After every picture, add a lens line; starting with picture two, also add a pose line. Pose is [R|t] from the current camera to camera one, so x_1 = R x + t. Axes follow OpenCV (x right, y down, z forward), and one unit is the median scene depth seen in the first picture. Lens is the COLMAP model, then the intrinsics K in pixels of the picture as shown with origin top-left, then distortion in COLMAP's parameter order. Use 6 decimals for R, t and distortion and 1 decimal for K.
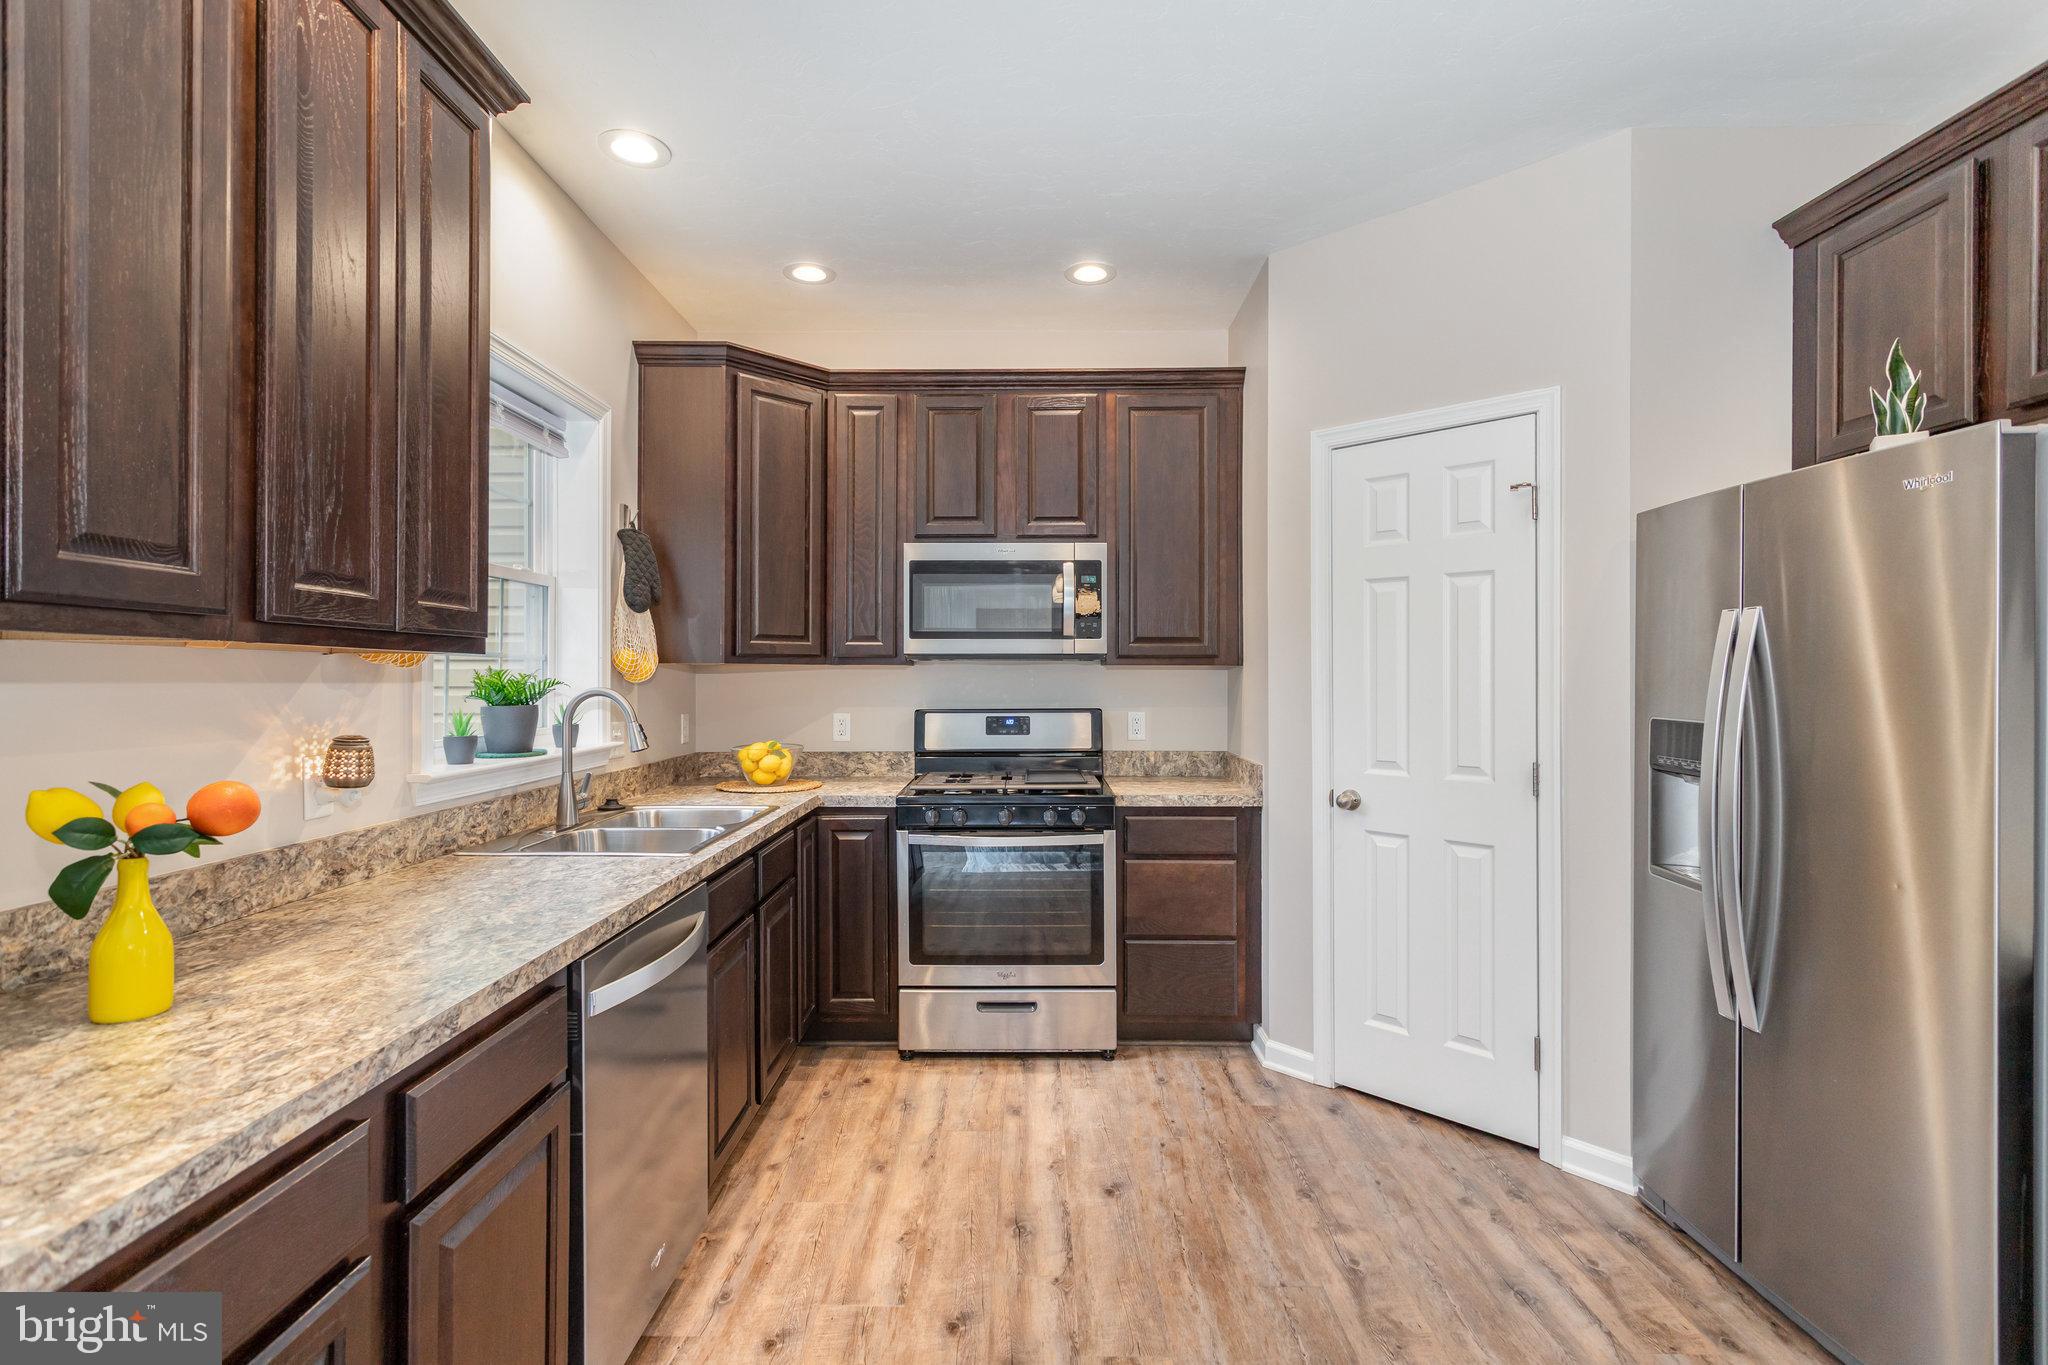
lens RADIAL K [[964.5, 0, 1011.4], [0, 964.5, 675.3], [0, 0, 1]] dist [0.002009, 0.000208]
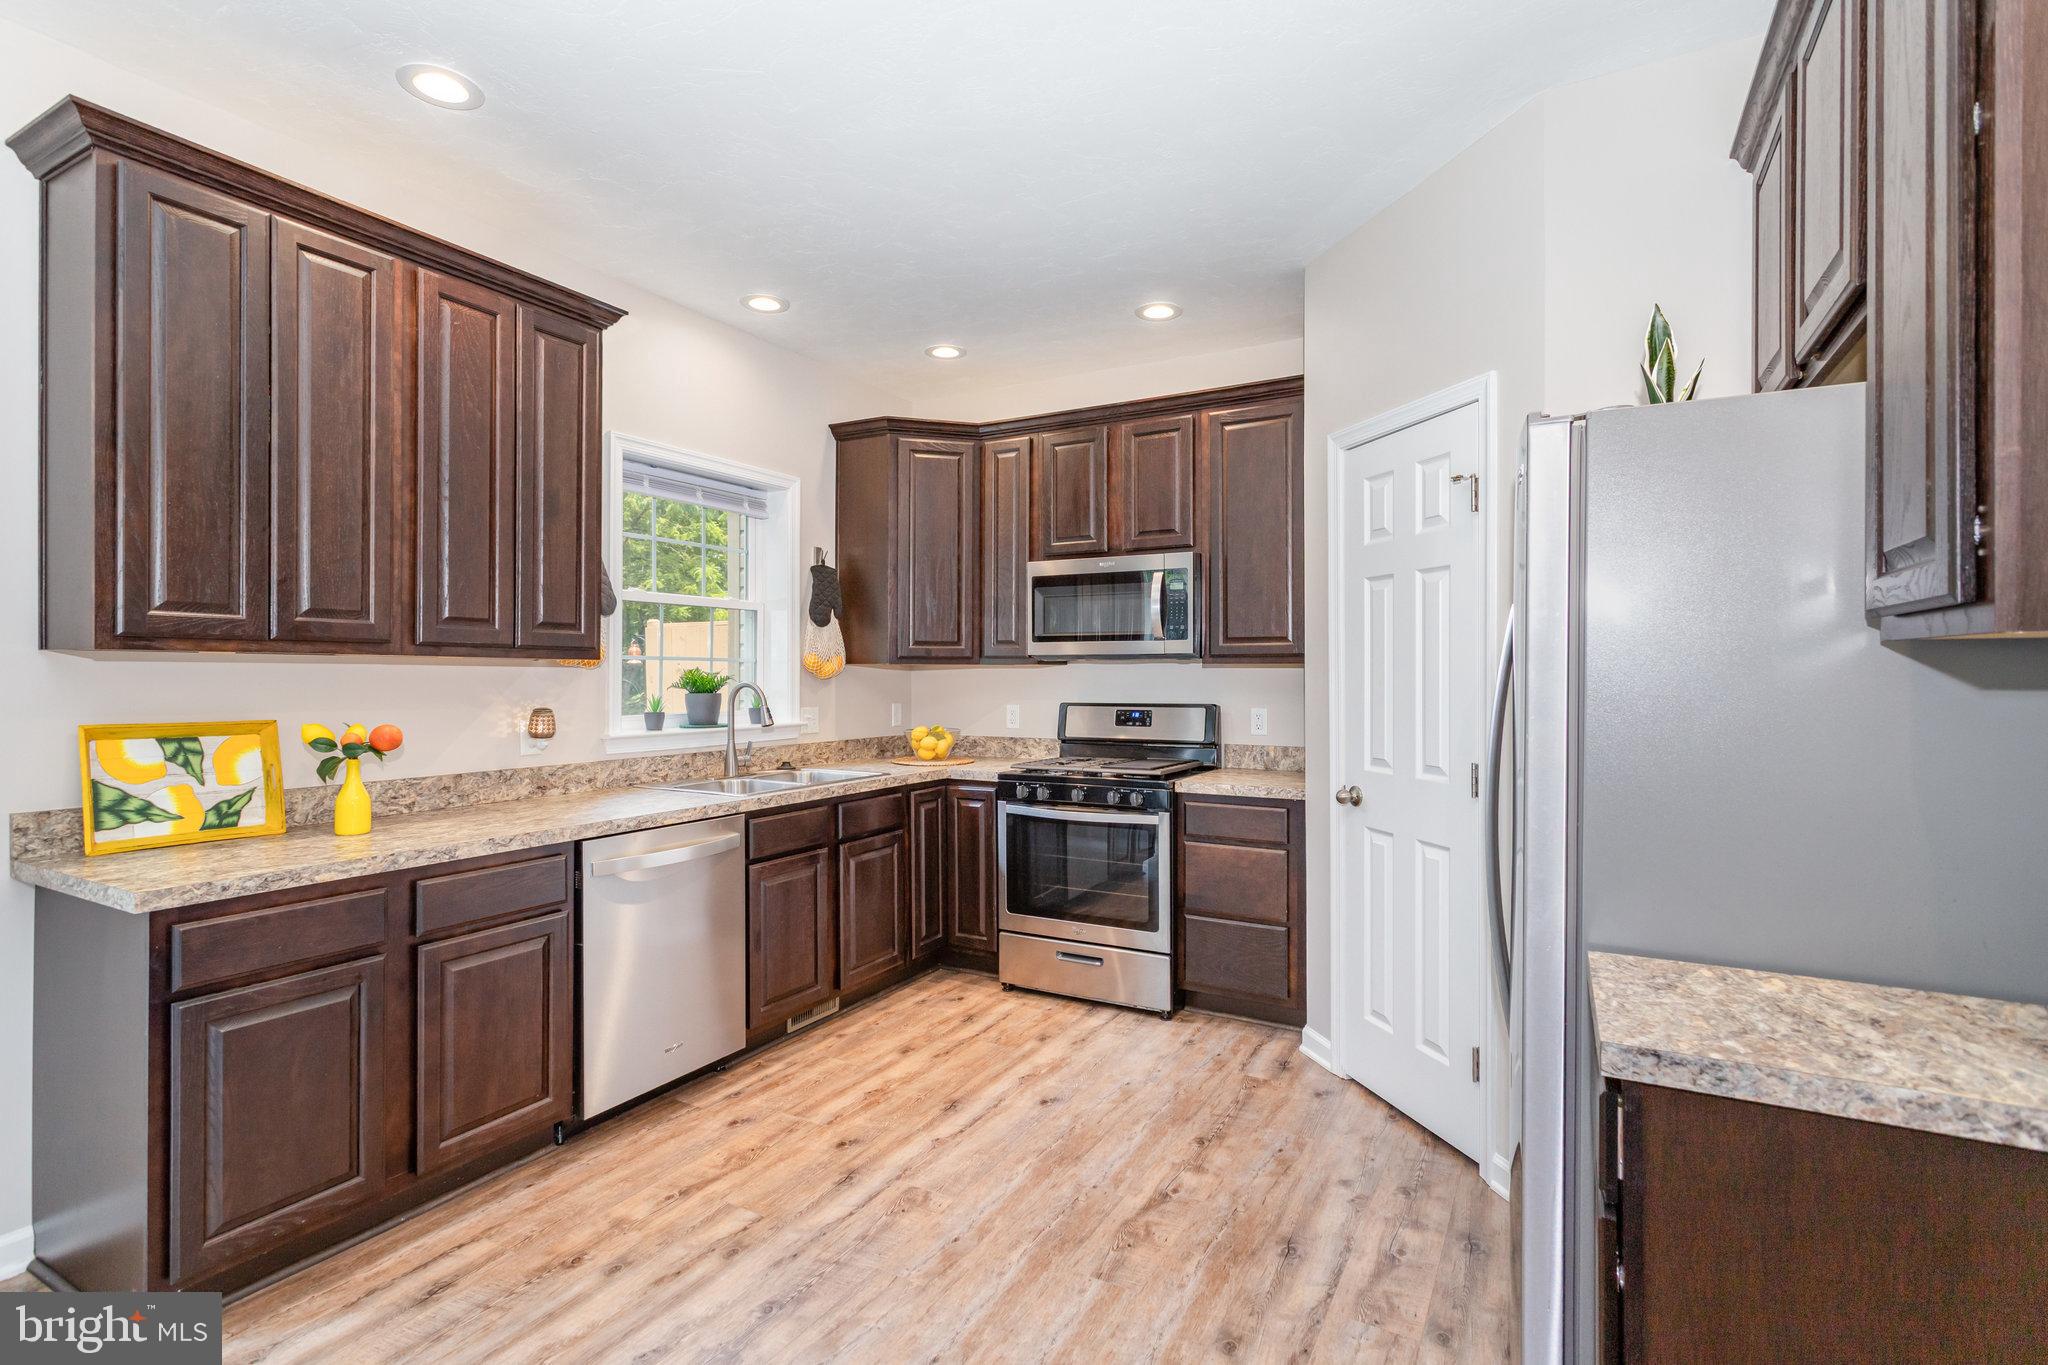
lens RADIAL K [[958.1, 0, 1016.2], [0, 958.1, 675.7], [0, 0, 1]] dist [0.001954, 0.000766]
pose [[0.877832, 0.001011, -0.478967, 0.478428], [-0.000417, 0.999999, 0.001347, 0.001379], [0.478968, -0.000982, 0.877832, -0.049540]]
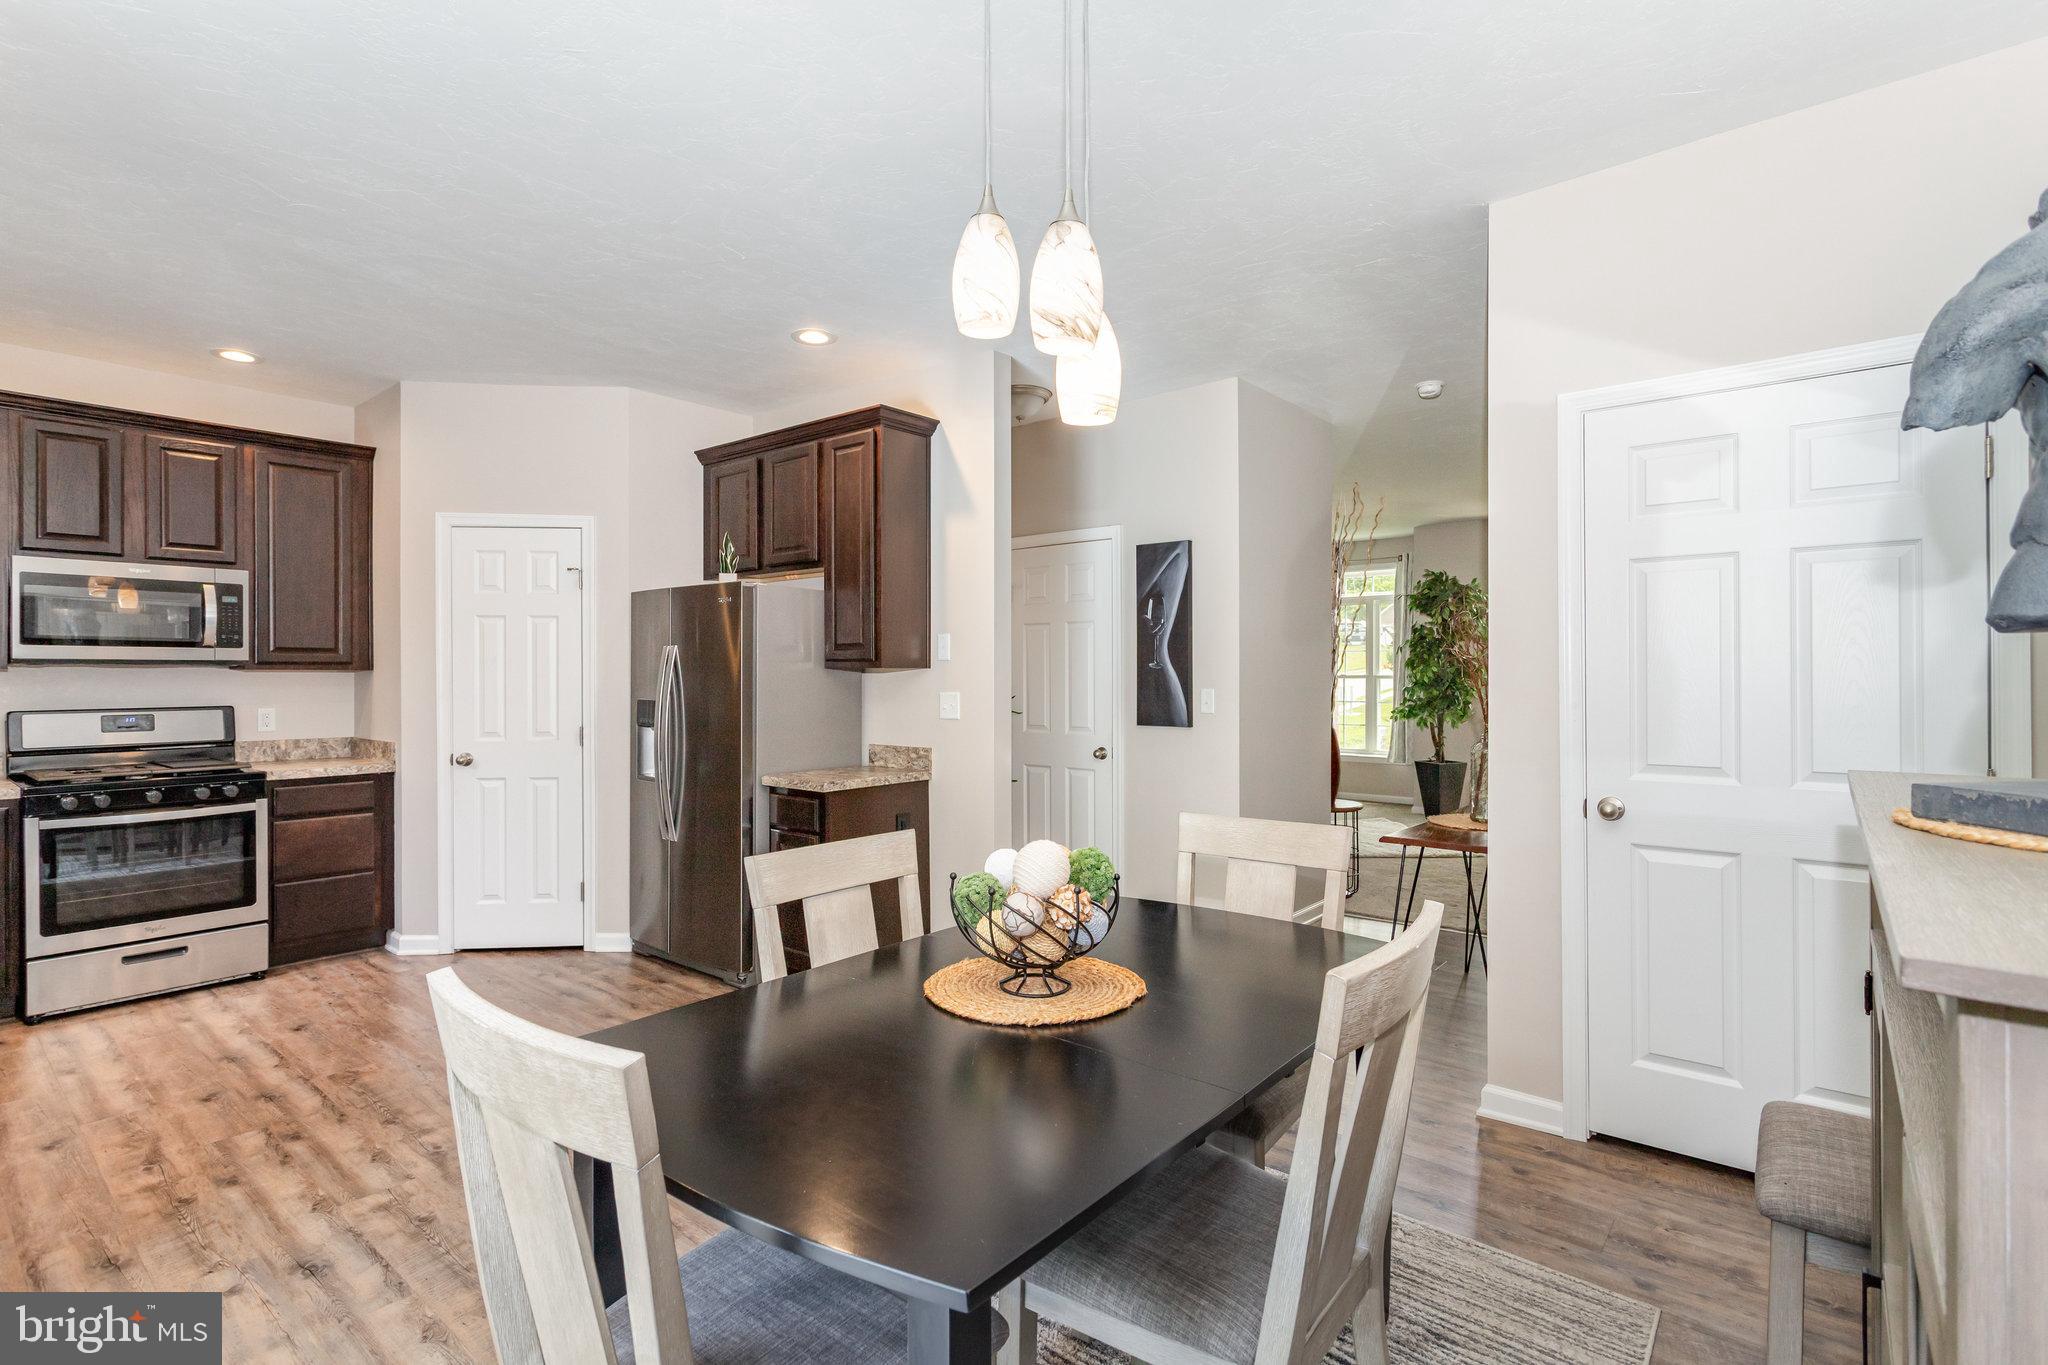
lens RADIAL K [[964.5, 0, 1011.4], [0, 964.5, 675.3], [0, 0, 1]] dist [0.002009, 0.000208]
pose [[0.630737, -0.001707, 0.775995, -0.263014], [0.001820, 0.999998, 0.000720, -0.002758], [-0.775995, 0.000958, 0.630739, -0.576599]]
